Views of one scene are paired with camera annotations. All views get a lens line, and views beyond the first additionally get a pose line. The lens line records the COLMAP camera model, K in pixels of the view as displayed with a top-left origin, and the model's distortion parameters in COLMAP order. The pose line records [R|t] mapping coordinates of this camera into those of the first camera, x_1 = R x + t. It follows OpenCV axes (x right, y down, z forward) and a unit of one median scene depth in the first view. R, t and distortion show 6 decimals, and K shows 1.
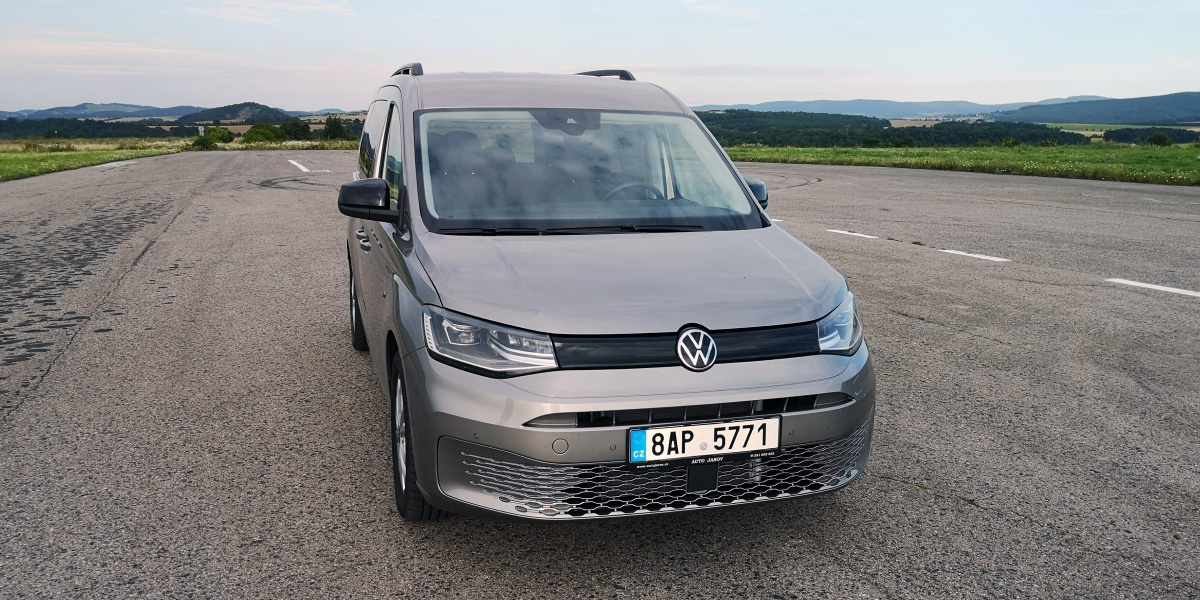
lens RADIAL K [[888.8, 0, 599.1], [0, 888.8, 245.3], [0, 0, 1]] dist [0.122915, -0.144793]
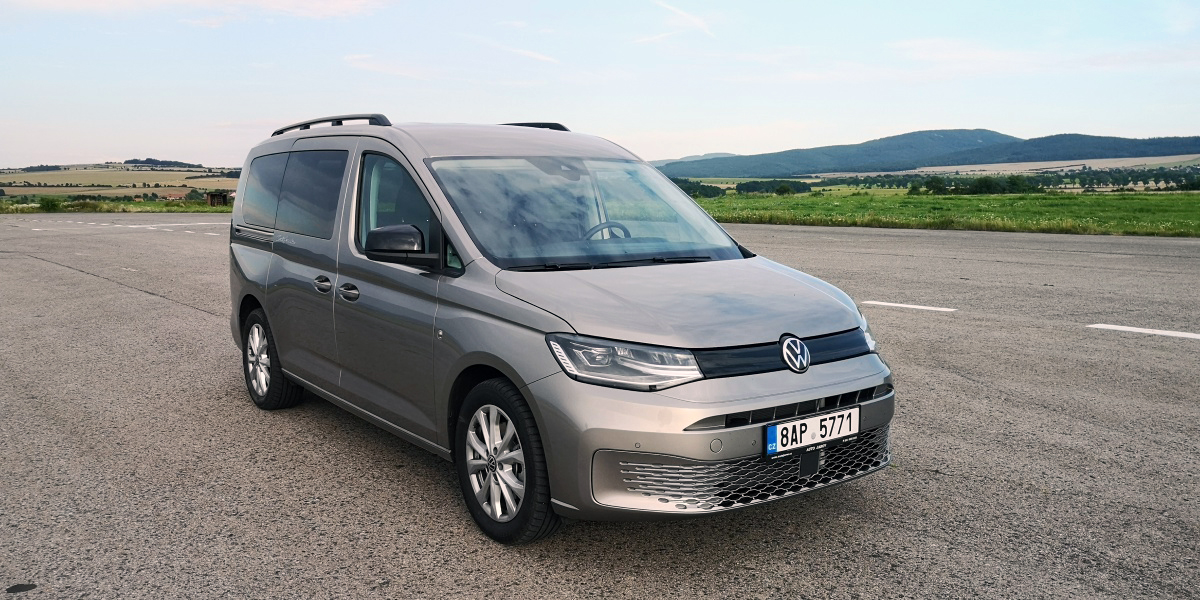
lens RADIAL K [[888.8, 0, 599.1], [0, 888.8, 245.3], [0, 0, 1]] dist [0.122915, -0.144793]
pose [[0.949505, -0.034930, 0.311802, -0.508301], [0.053456, 0.997263, -0.051068, 0.019459], [-0.309165, 0.065157, 0.948774, -0.051929]]
